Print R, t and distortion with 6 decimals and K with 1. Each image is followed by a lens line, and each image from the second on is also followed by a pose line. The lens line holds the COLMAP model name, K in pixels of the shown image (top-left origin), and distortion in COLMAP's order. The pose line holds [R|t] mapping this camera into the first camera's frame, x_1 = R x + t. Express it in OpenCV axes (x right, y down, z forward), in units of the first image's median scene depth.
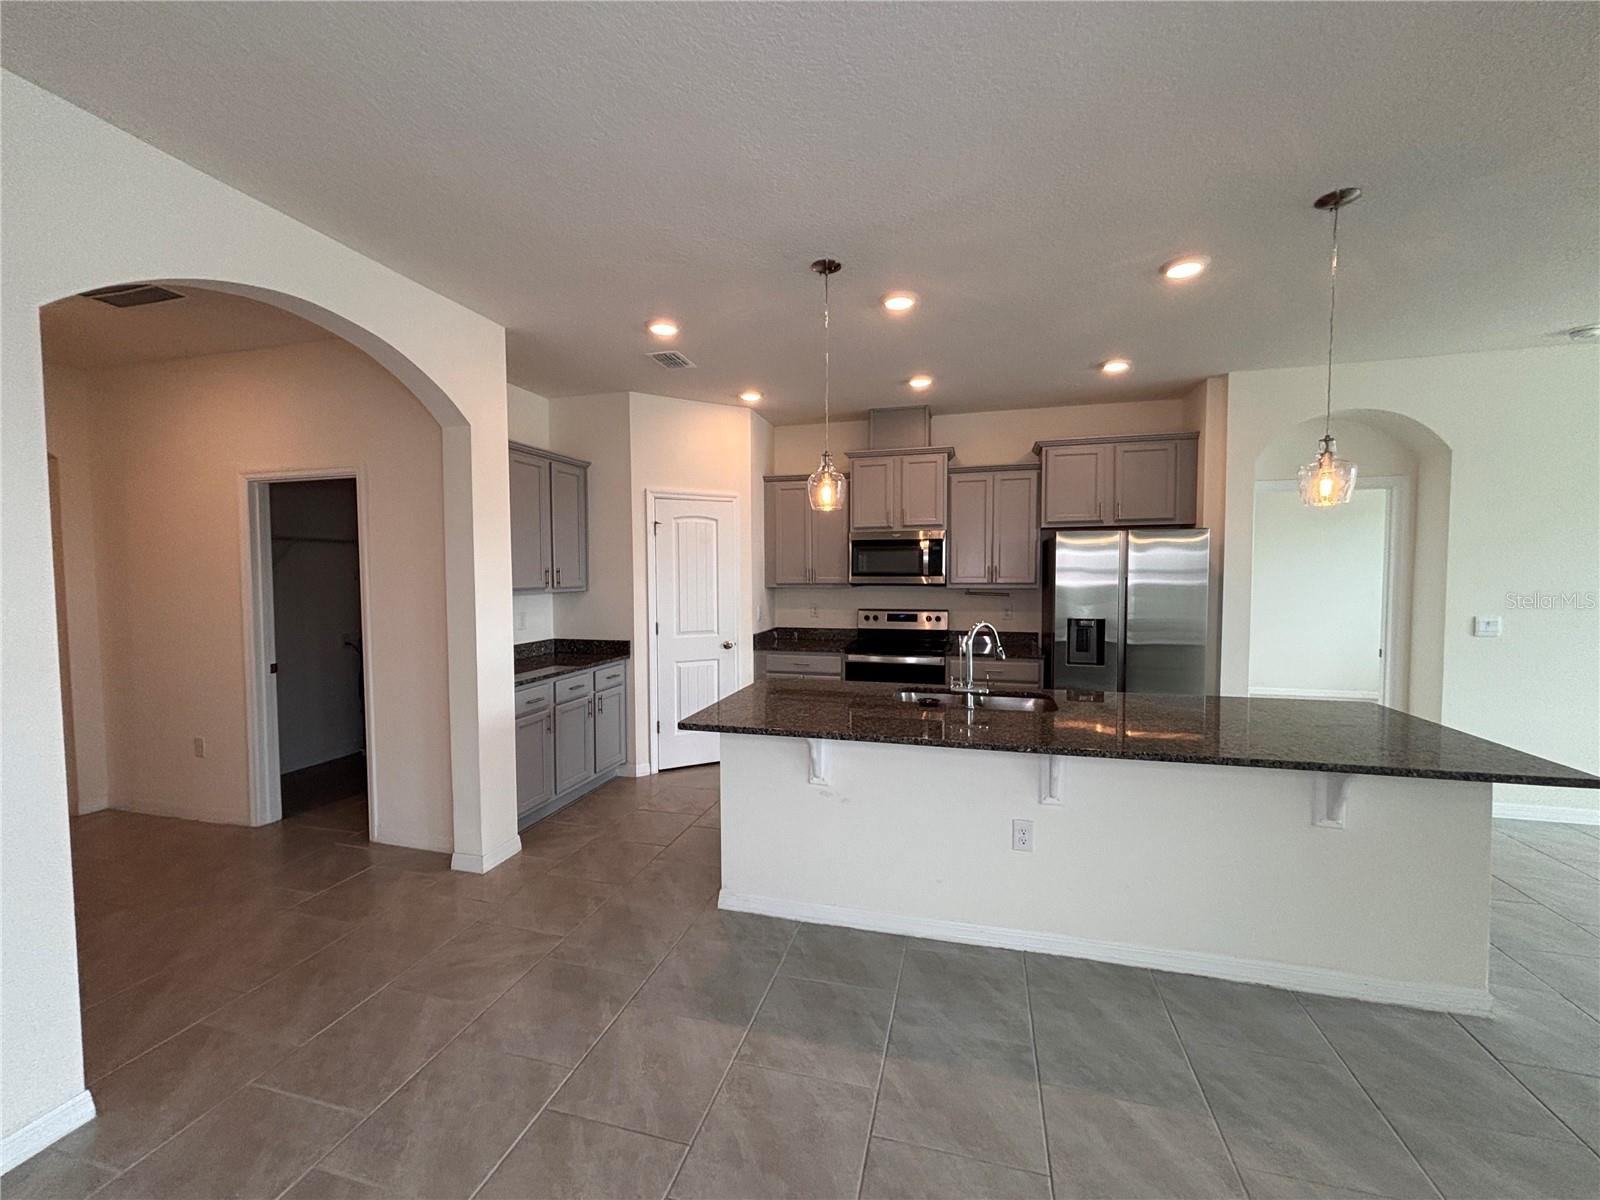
lens RADIAL K [[647.2, 0, 798.5], [0, 647.2, 600.5], [0, 0, 1]] dist [-0.000775, 0.001339]
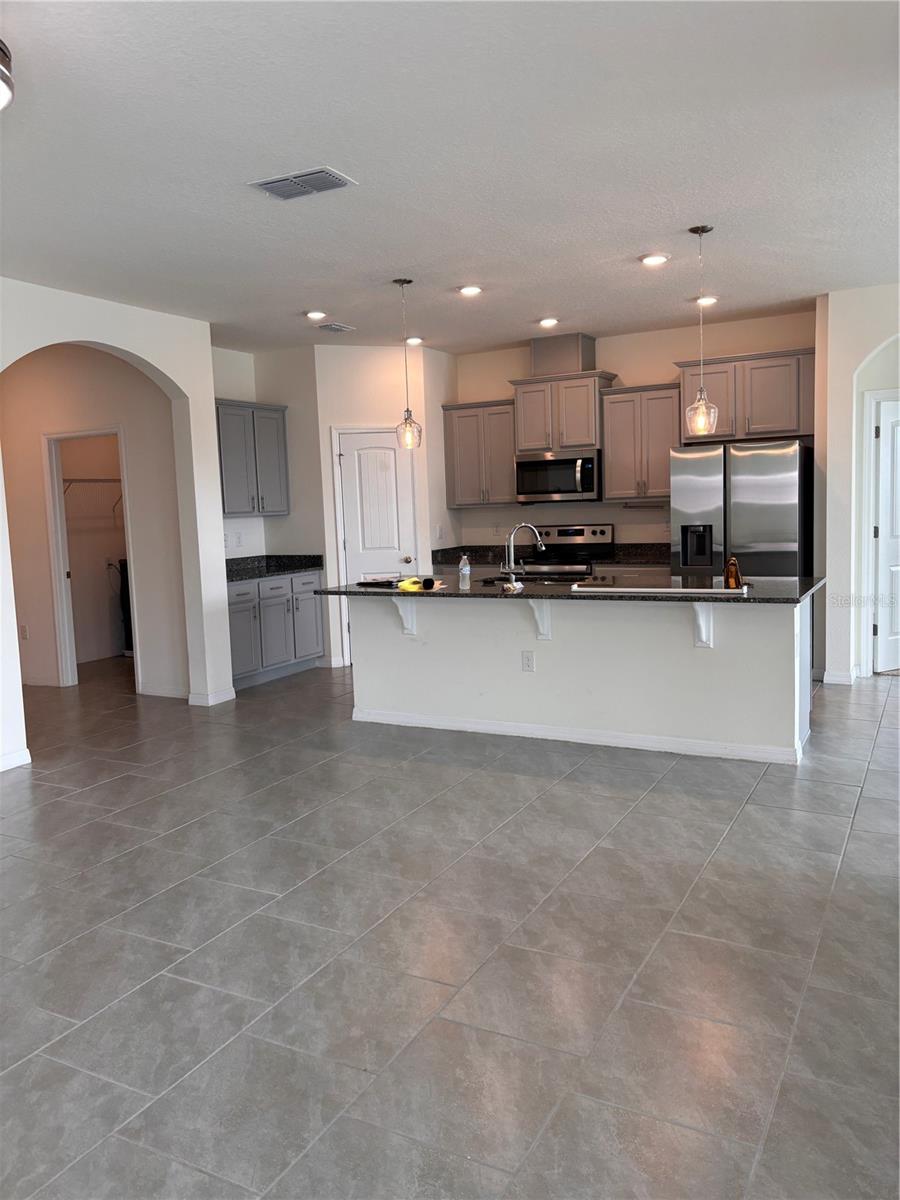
lens RADIAL K [[908.3, 0, 451.4], [0, 908.3, 596.4], [0, 0, 1]] dist [0.027764, -0.013305]
pose [[0.974197, -0.008103, -0.225555, 0.371743], [0.022382, 0.997898, 0.060819, 0.044315], [0.224588, -0.064298, 0.972330, -0.624667]]
